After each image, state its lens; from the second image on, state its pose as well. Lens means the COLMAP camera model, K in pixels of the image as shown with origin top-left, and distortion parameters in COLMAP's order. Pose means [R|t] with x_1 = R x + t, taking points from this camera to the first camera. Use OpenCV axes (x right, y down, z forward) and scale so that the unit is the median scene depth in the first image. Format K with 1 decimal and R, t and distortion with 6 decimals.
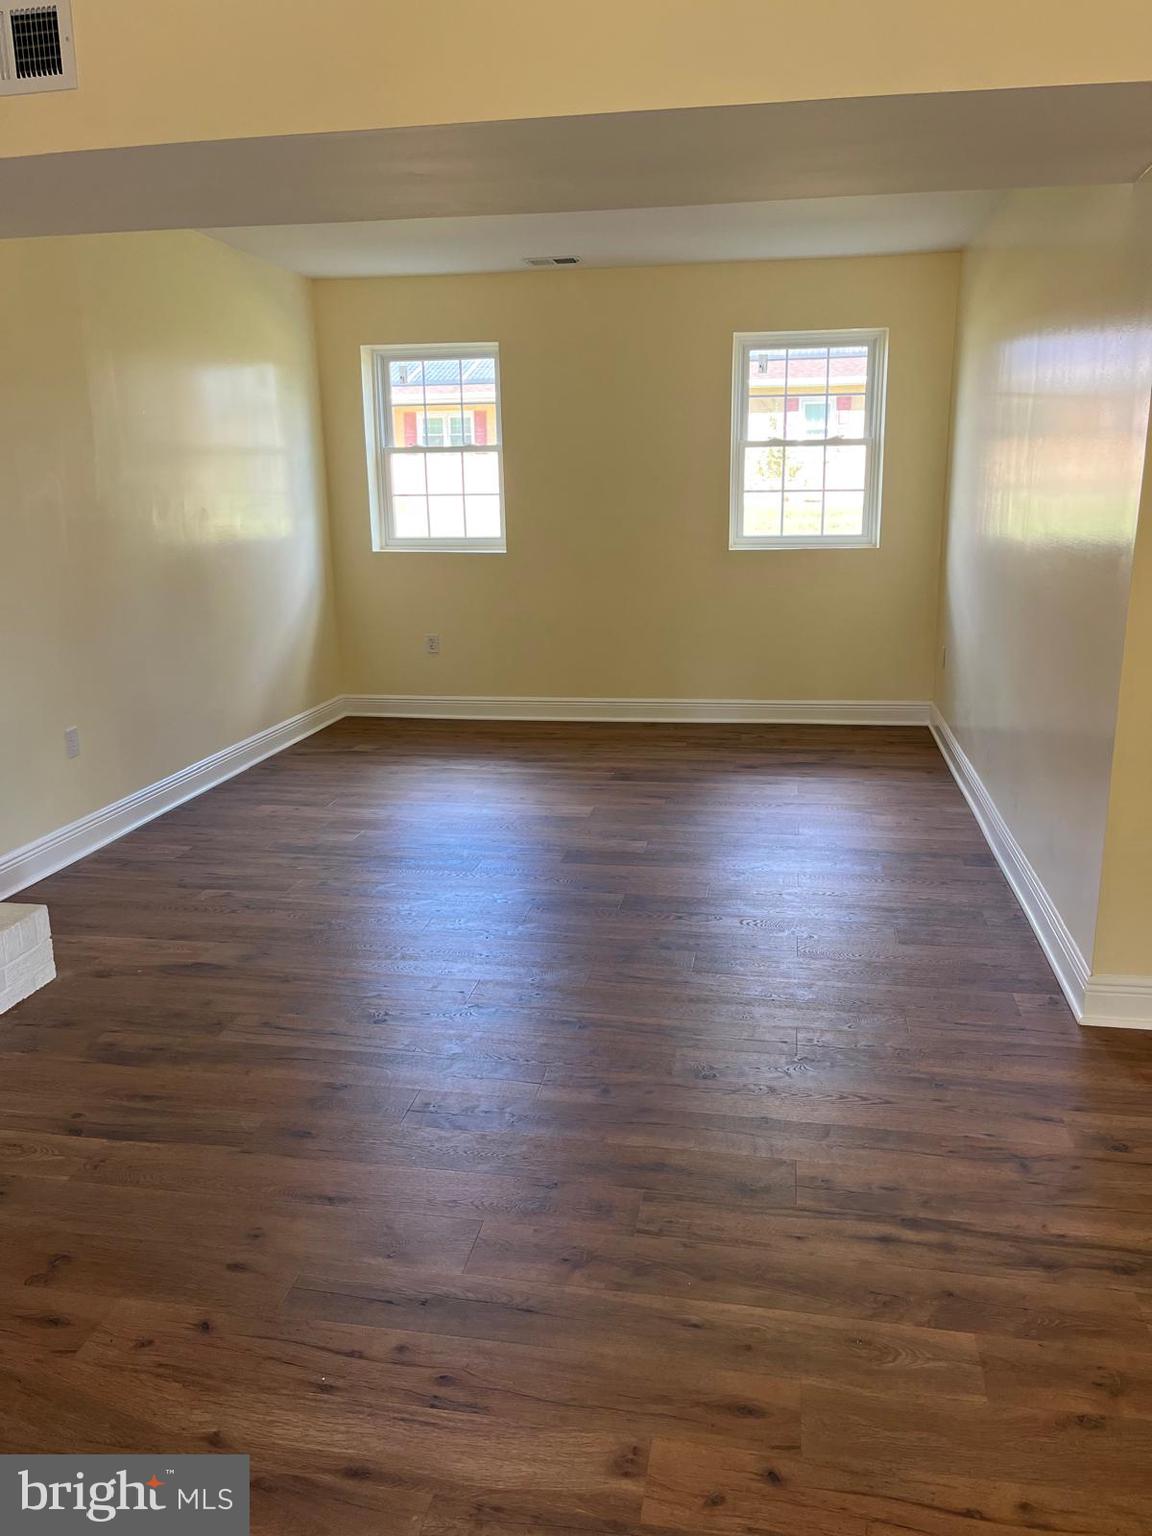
lens RADIAL K [[1157.4, 0, 576.0], [0, 1157.4, 768.0], [0, 0, 1]] dist [0.078308, -0.108850]
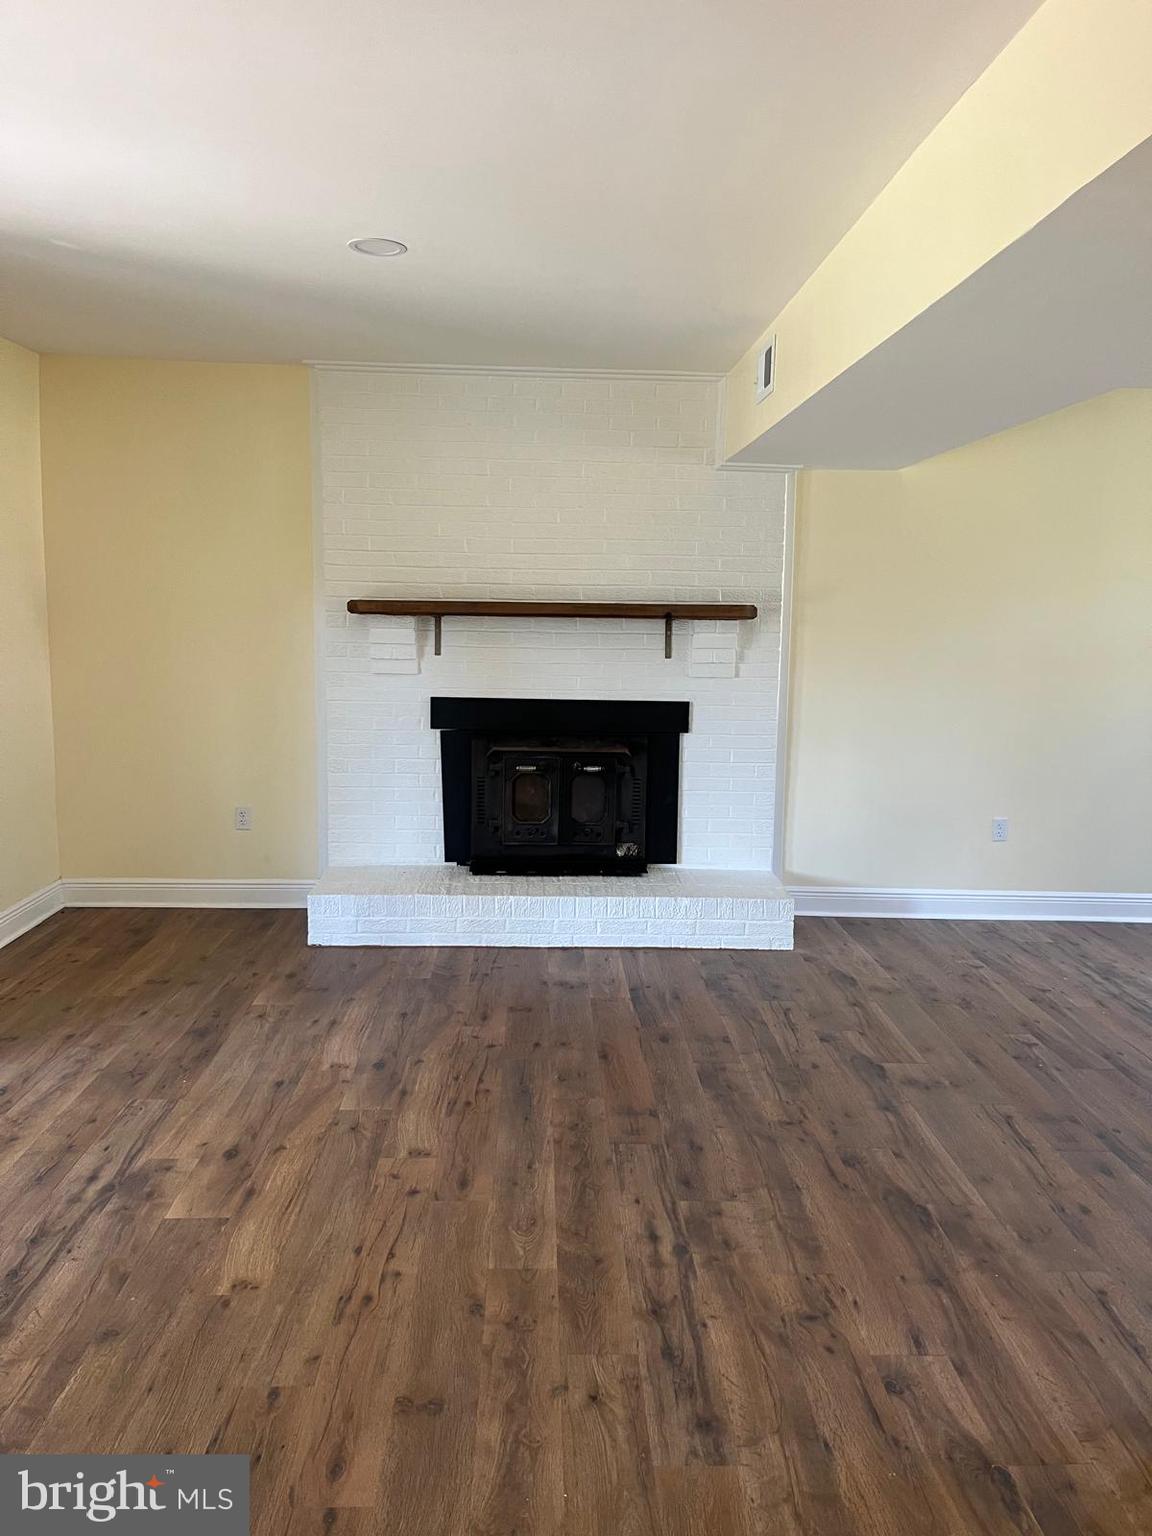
lens RADIAL K [[1157.4, 0, 576.0], [0, 1157.4, 768.0], [0, 0, 1]] dist [0.078308, -0.108850]
pose [[0.212029, 0.151299, -0.965480, 1.357867], [-0.265030, 0.959821, 0.092209, -0.161941], [0.940640, 0.236330, 0.243609, 0.507728]]
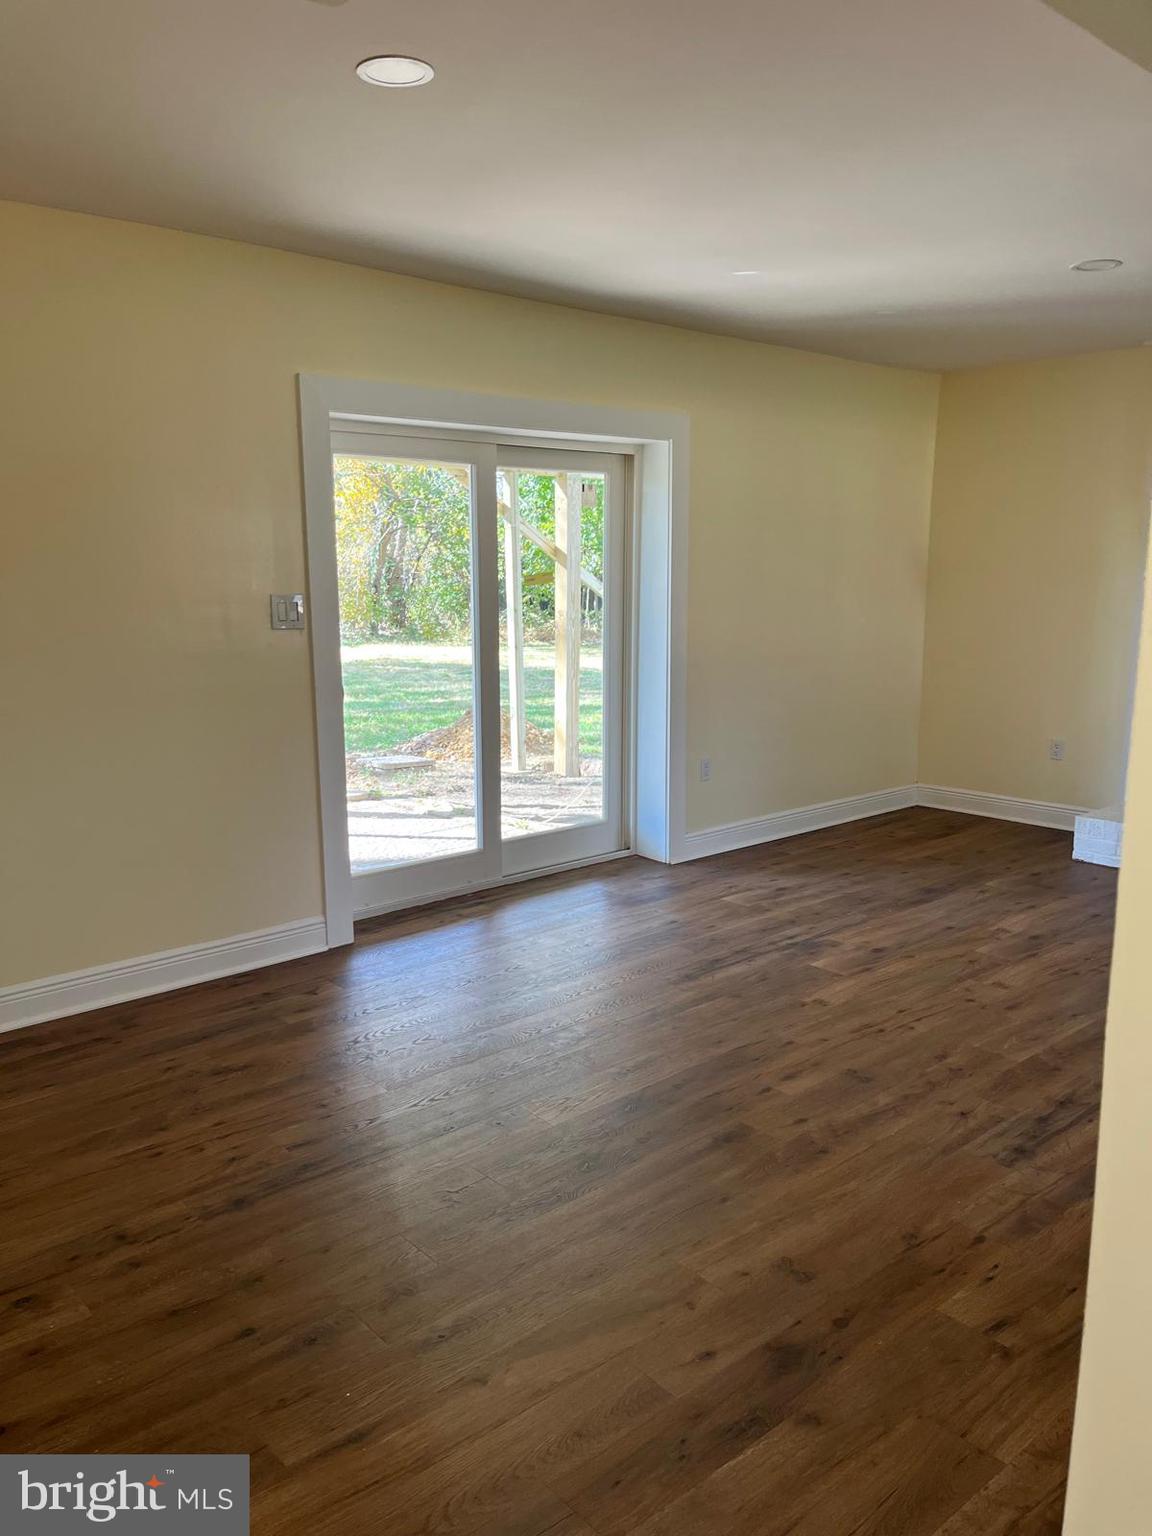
lens RADIAL K [[1157.4, 0, 576.0], [0, 1157.4, 768.0], [0, 0, 1]] dist [0.078308, -0.108850]
pose [[-0.617311, 0.151787, -0.771938, 1.813019], [-0.184133, 0.926081, 0.329346, -0.337589], [0.764868, 0.345448, -0.543731, 1.151945]]
